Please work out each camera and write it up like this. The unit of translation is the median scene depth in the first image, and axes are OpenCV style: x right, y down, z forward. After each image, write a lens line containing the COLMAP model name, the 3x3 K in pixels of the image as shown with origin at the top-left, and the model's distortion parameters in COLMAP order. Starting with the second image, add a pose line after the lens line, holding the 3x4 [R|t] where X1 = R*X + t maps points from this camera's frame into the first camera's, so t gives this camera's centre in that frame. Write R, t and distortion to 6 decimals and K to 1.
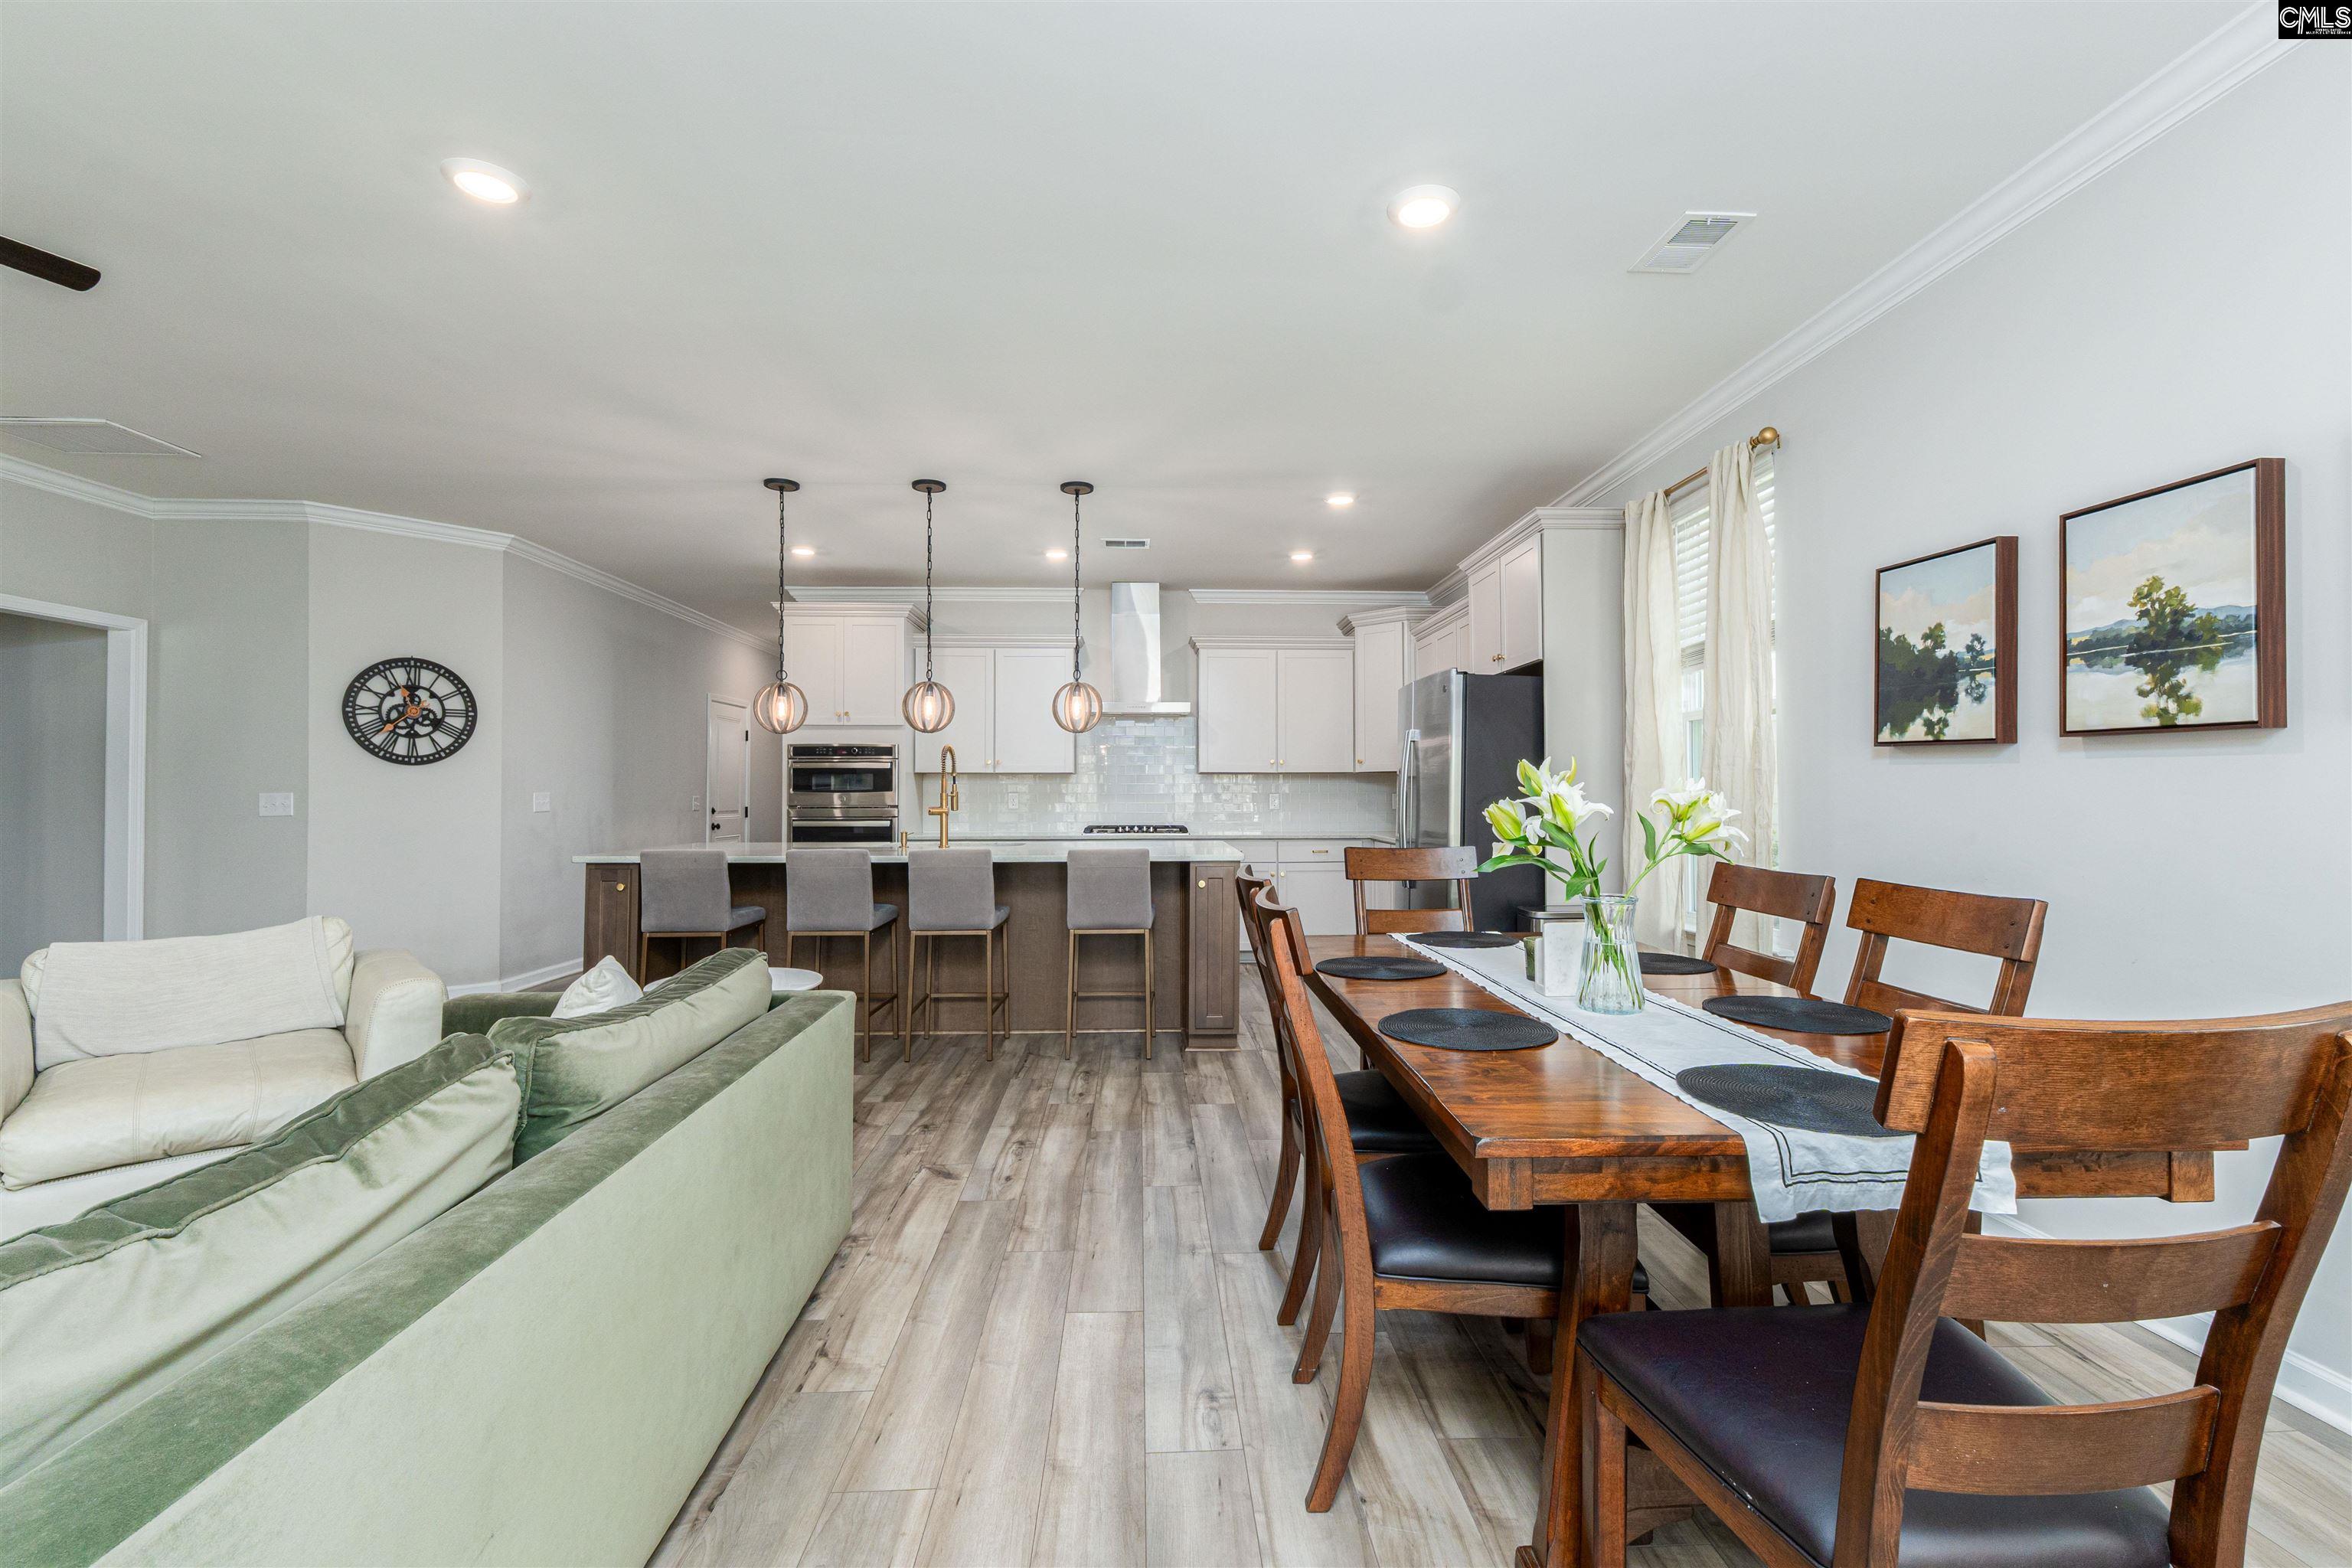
lens RADIAL K [[1020.4, 0, 1174.9], [0, 1020.4, 783.7], [0, 0, 1]] dist [-0.000064, 0.000028]
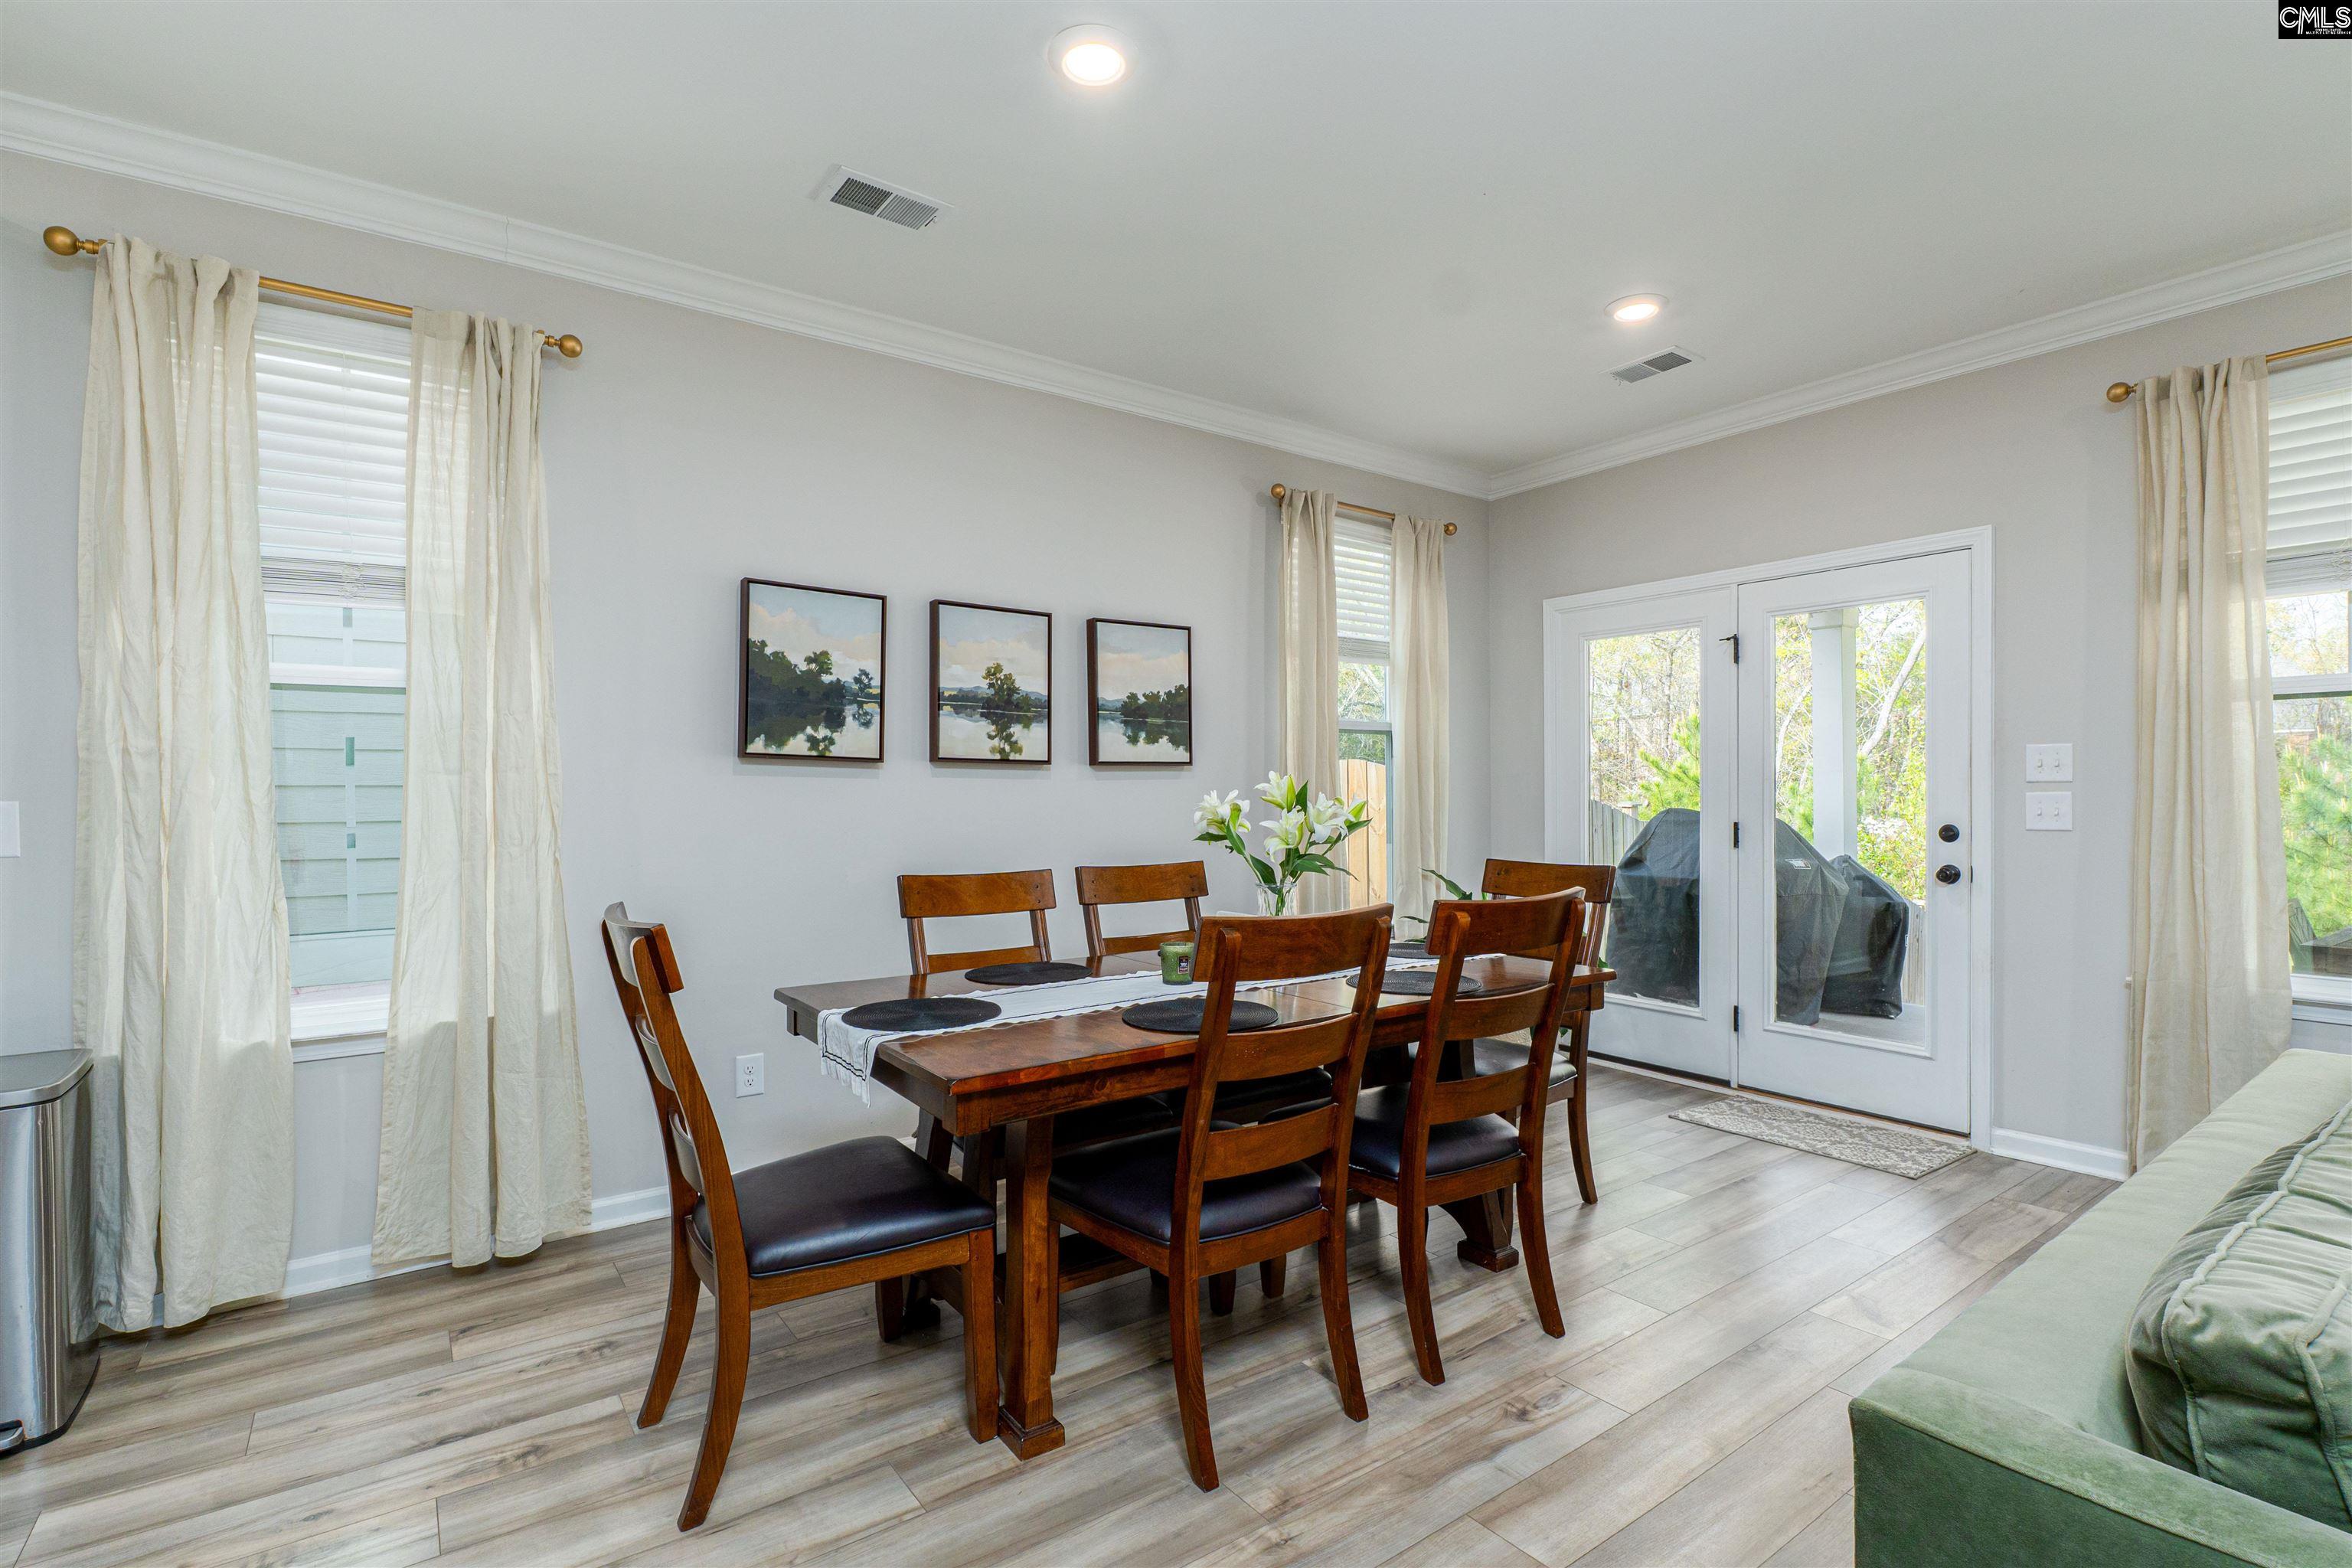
lens RADIAL K [[1086.0, 0, 1177.5], [0, 1086.0, 797.0], [0, 0, 1]] dist [0.000331, 0.000000]
pose [[-0.558041, 0.005559, 0.829795, -0.507346], [-0.001047, 0.999972, -0.007403, 0.011835], [-0.829813, -0.005000, -0.558020, 1.514126]]
